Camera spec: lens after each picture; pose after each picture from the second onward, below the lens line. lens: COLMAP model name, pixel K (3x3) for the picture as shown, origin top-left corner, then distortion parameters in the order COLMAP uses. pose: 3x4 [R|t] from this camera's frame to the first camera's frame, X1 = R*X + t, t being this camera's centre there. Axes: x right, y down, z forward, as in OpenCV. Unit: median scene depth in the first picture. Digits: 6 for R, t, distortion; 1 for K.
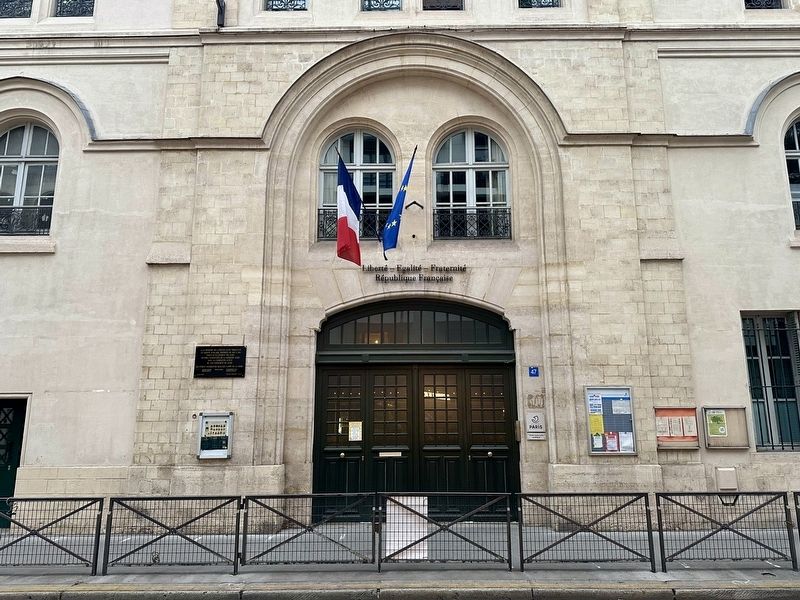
lens RADIAL K [[615.2, 0, 399.8], [0, 615.2, 274.4], [0, 0, 1]] dist [-0.001426, 0.001559]
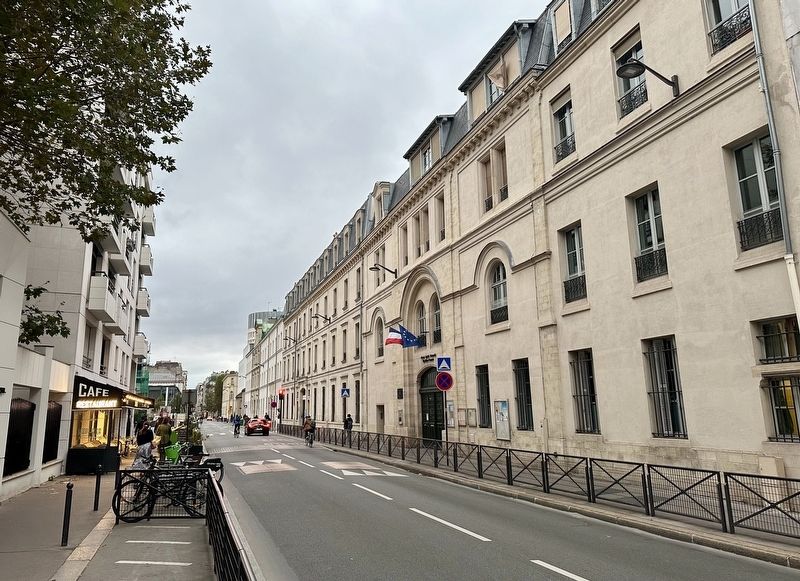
lens RADIAL K [[565.2, 0, 400.0], [0, 565.2, 290.5], [0, 0, 1]] dist [-0.008748, -0.006666]
pose [[0.354476, -0.190413, -0.915472, 1.669334], [0.211537, 0.969994, -0.119845, -0.016012], [0.910823, -0.151174, 0.384119, -0.007851]]
